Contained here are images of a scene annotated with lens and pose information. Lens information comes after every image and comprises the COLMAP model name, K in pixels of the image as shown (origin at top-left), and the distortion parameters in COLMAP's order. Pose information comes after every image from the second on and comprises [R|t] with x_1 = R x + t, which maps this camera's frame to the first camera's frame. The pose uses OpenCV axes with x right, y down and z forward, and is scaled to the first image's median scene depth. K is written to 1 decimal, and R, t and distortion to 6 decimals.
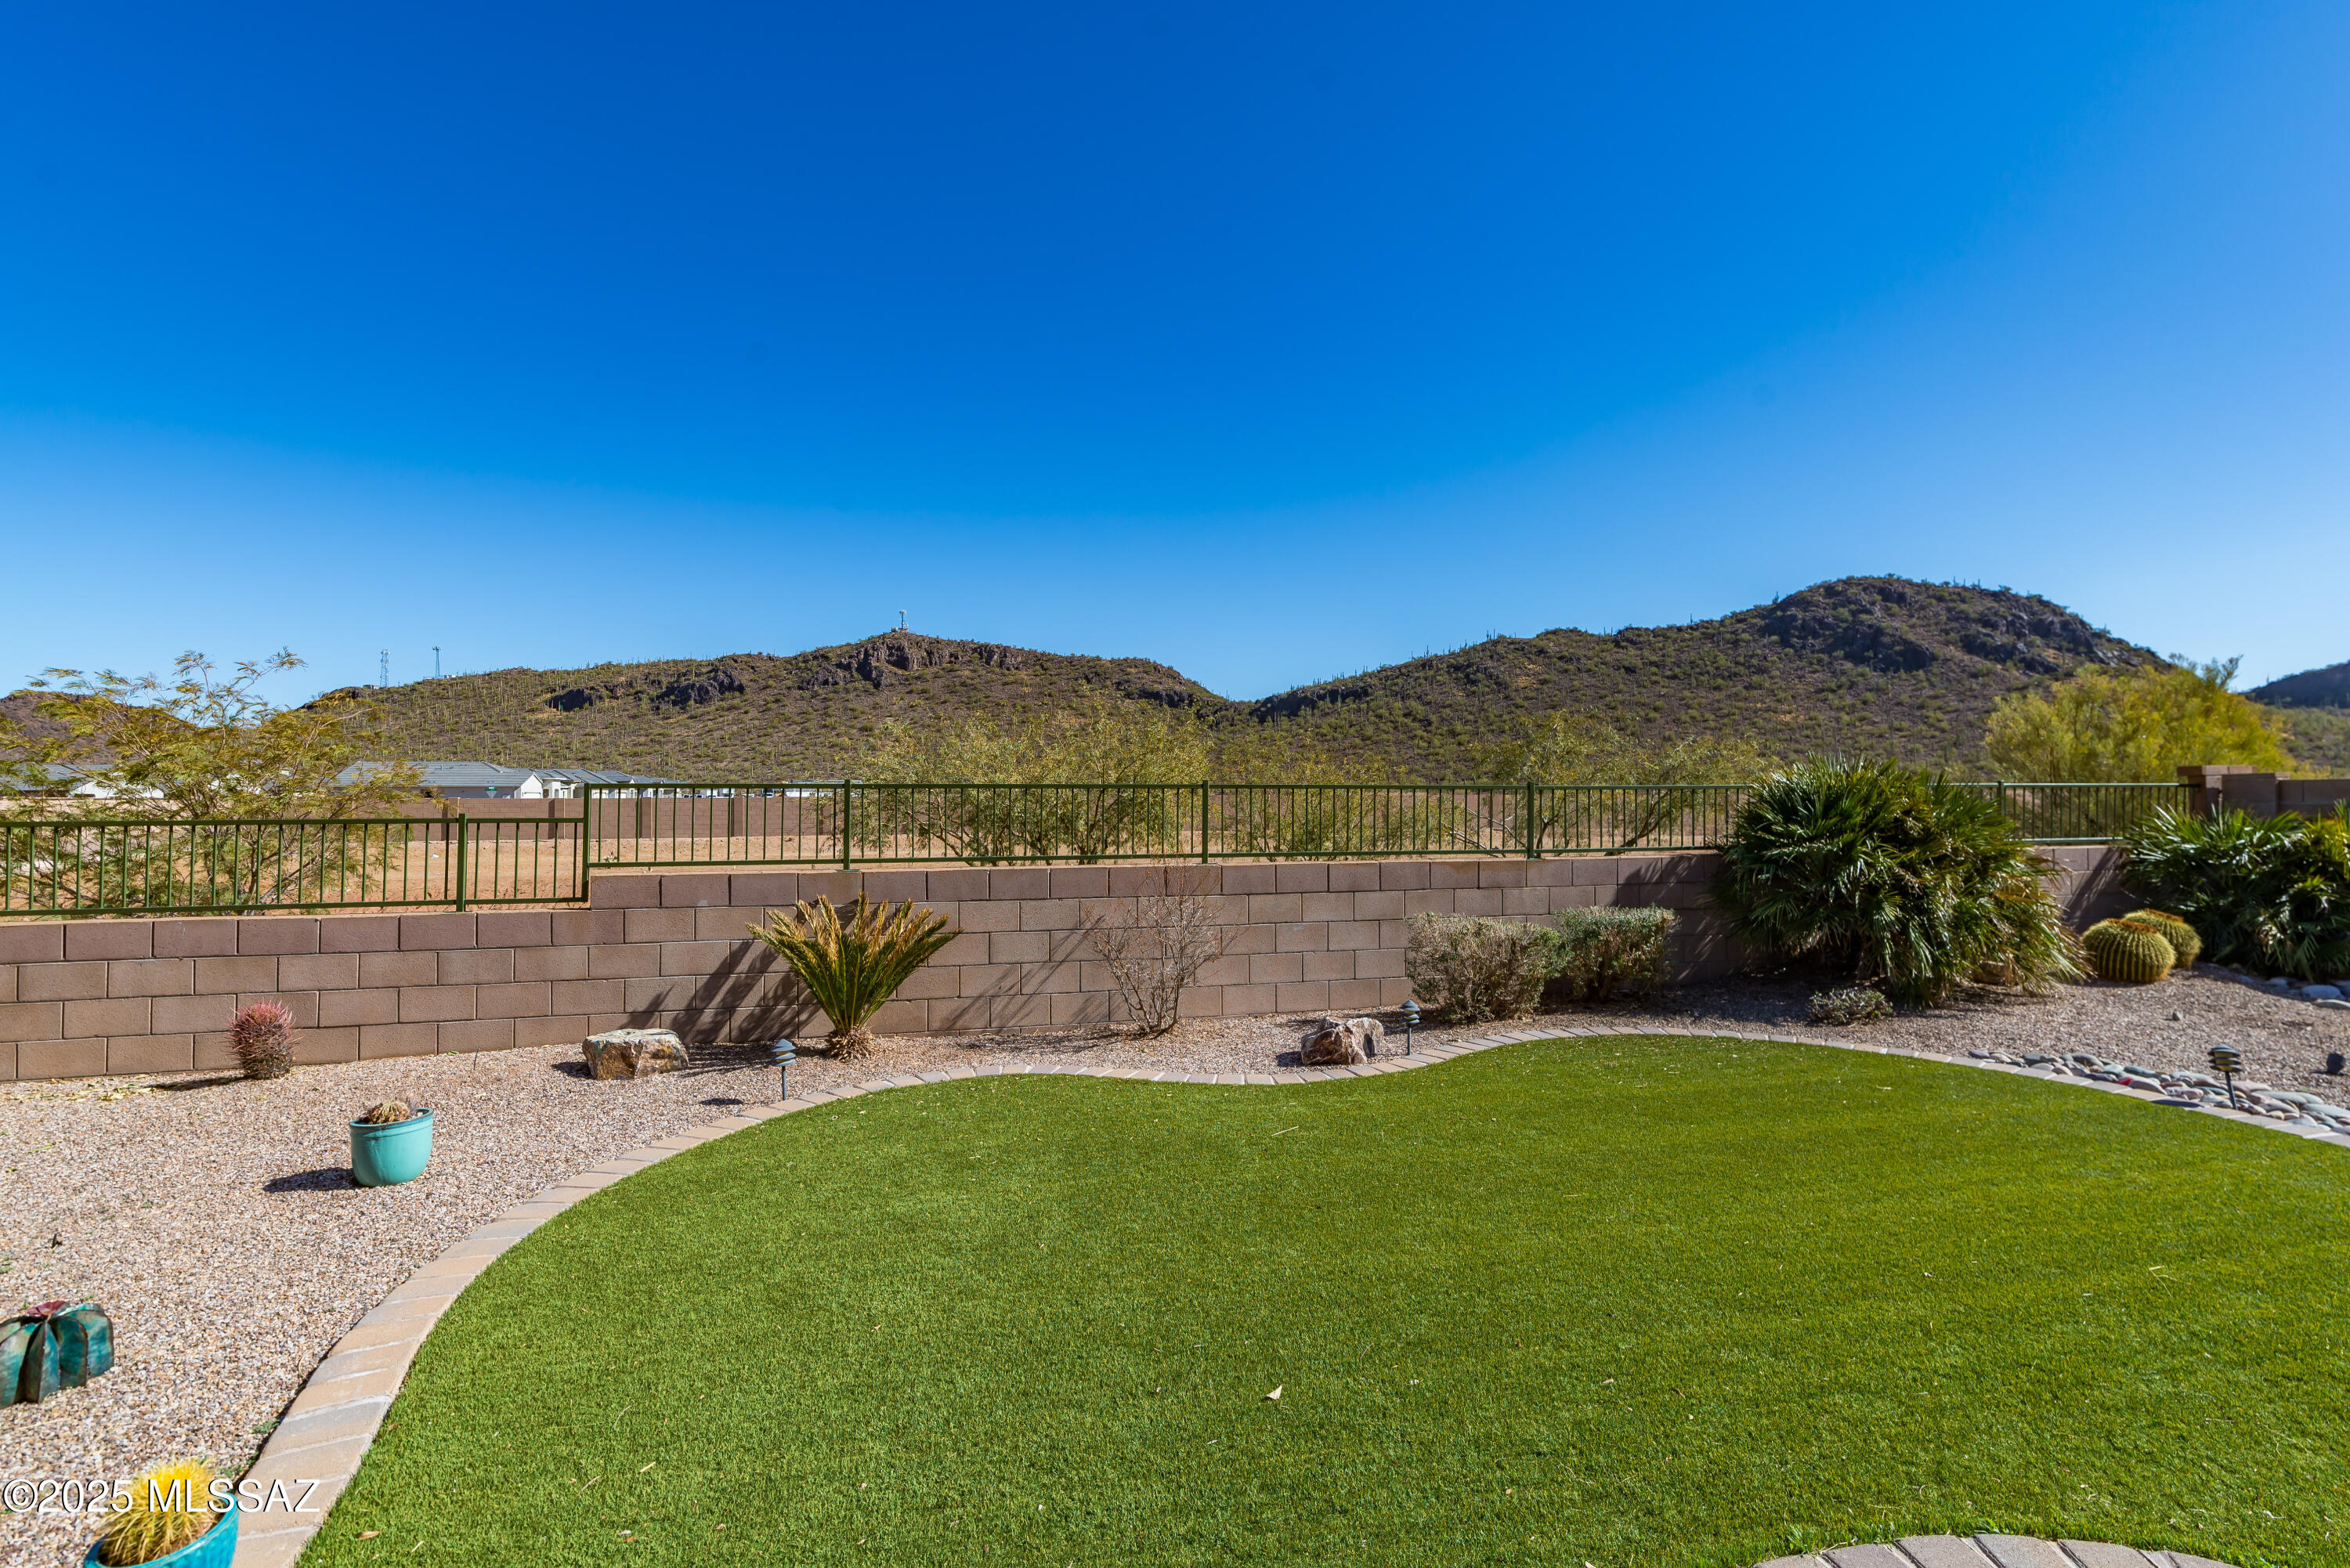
lens RADIAL K [[1009.3, 0, 1201.4], [0, 1009.3, 787.7], [0, 0, 1]] dist [0.002852, -0.000911]
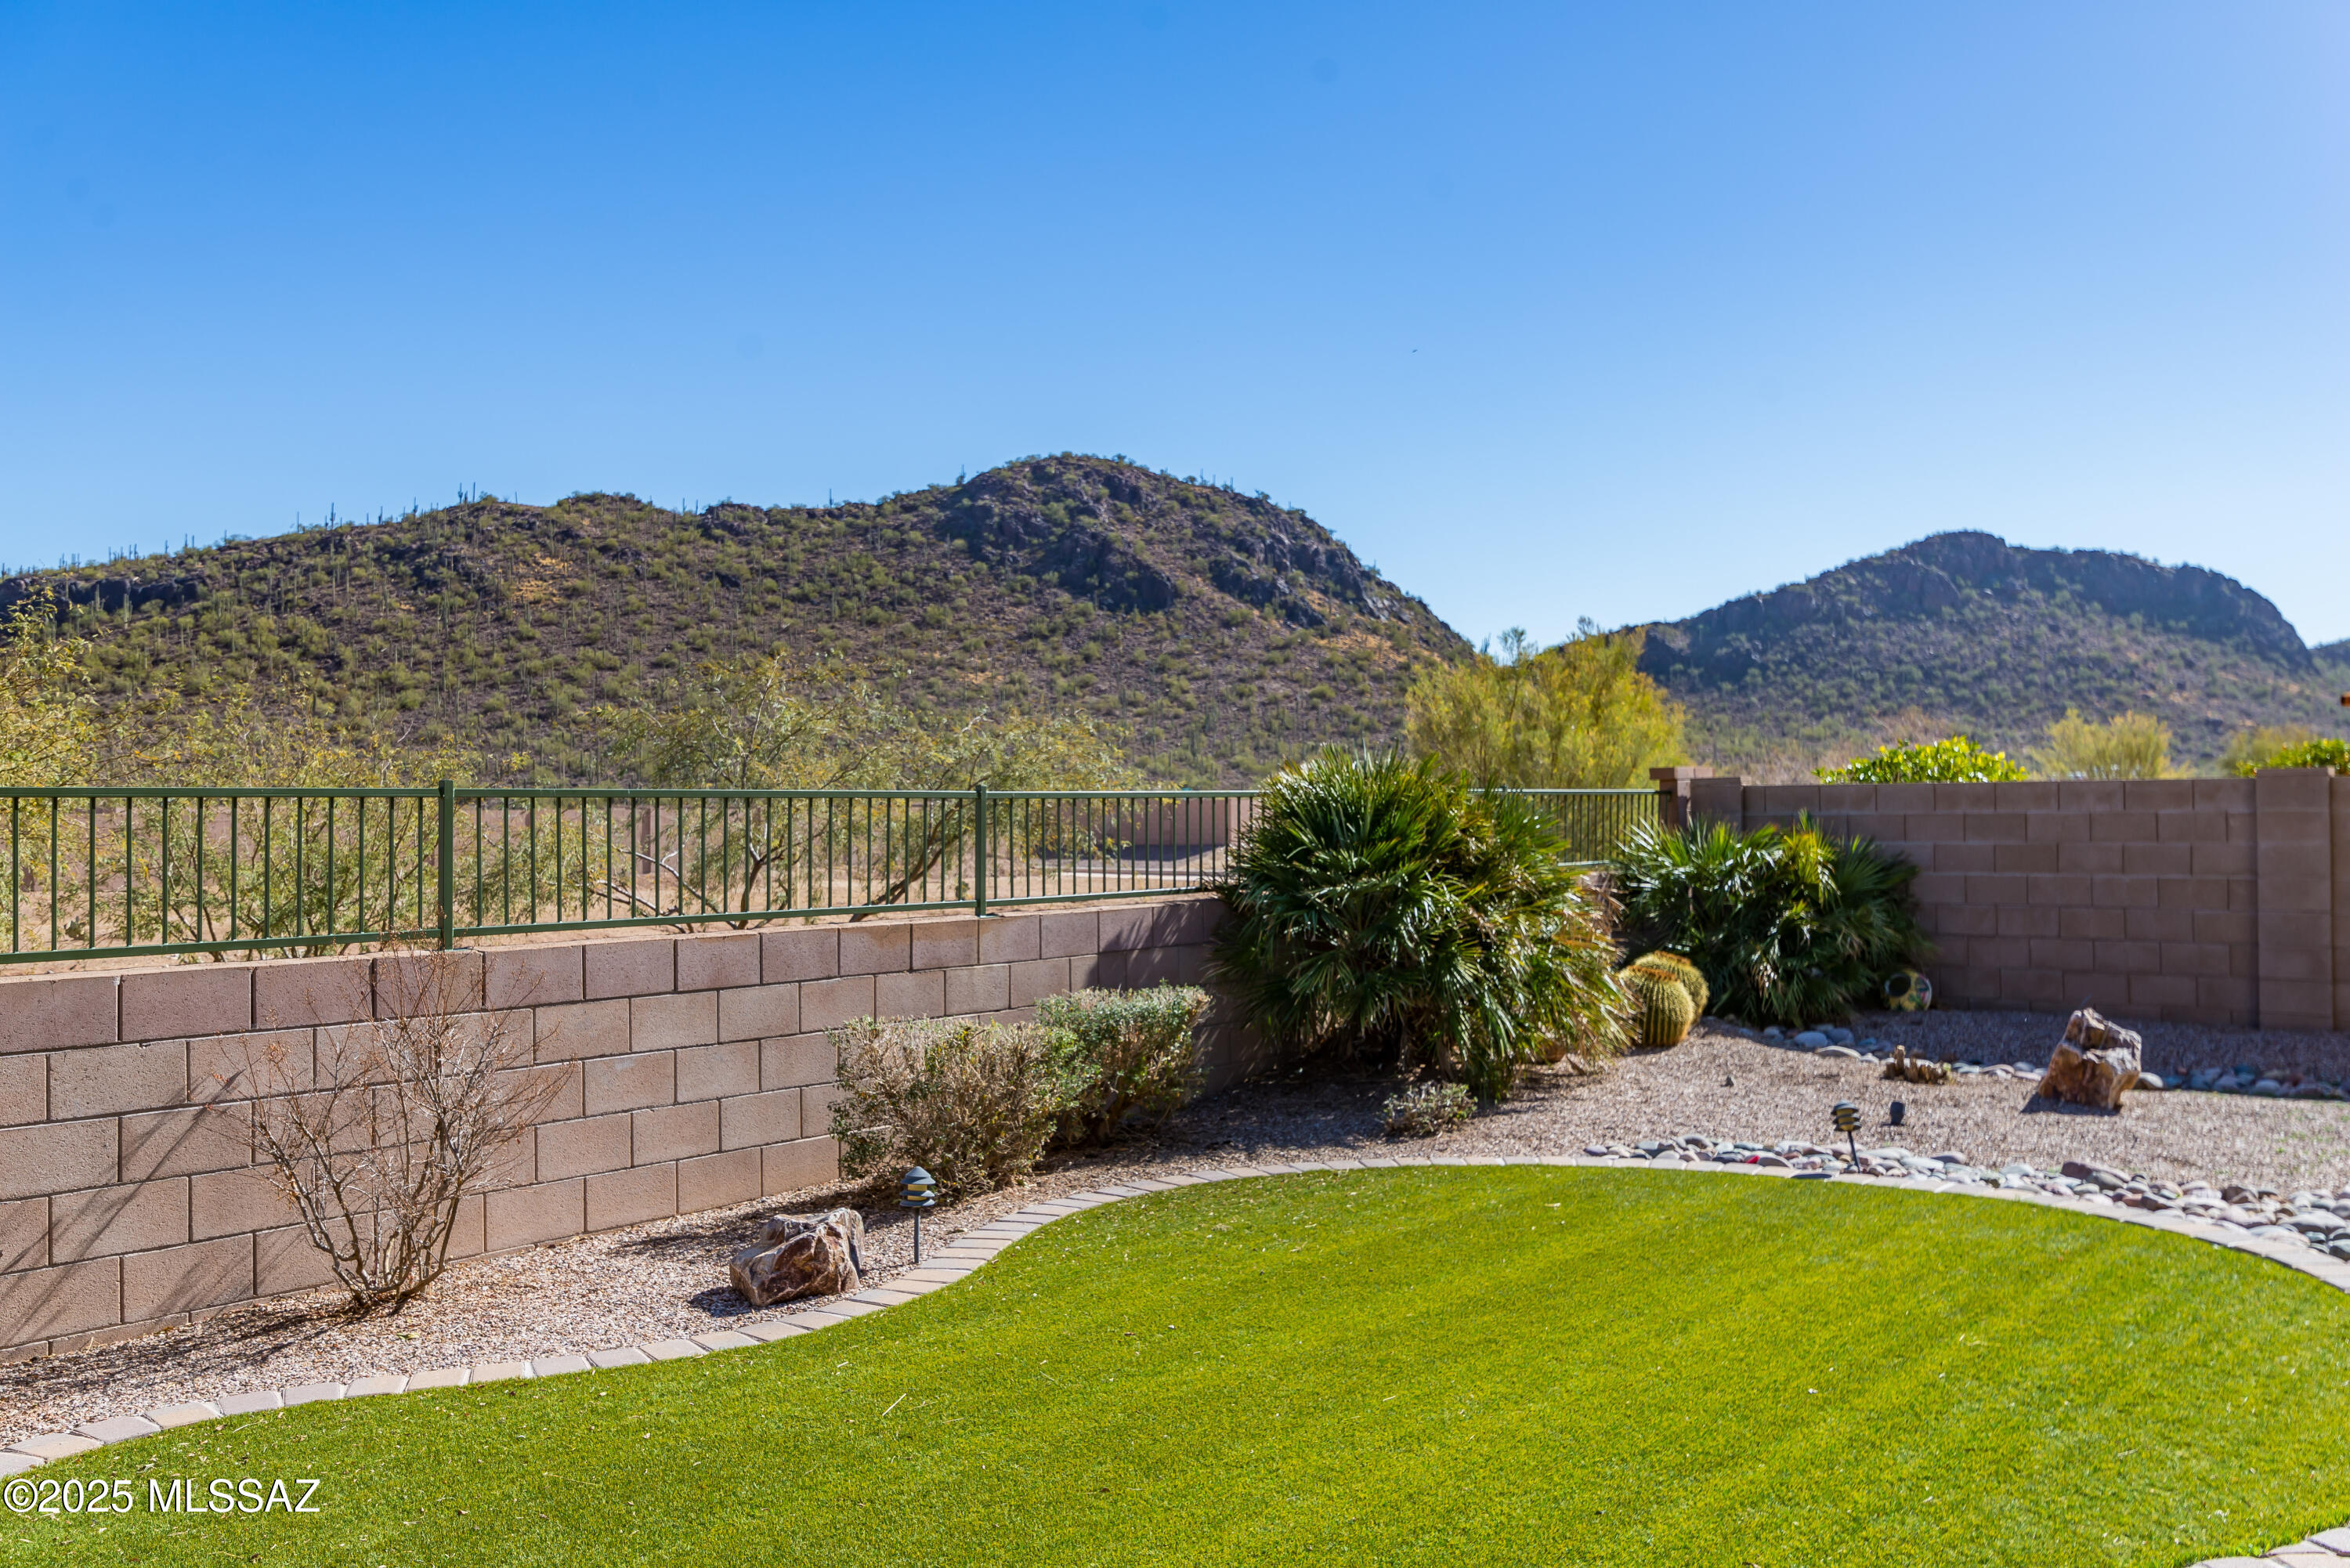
lens RADIAL K [[1952.8, 0, 1208.2], [0, 1952.8, 789.2], [0, 0, 1]] dist [-0.007441, 0.011337]
pose [[0.797883, 0.001555, 0.602810, -0.284711], [0.000667, 0.999994, -0.003463, 0.000388], [-0.602811, 0.003165, 0.797877, 0.016206]]
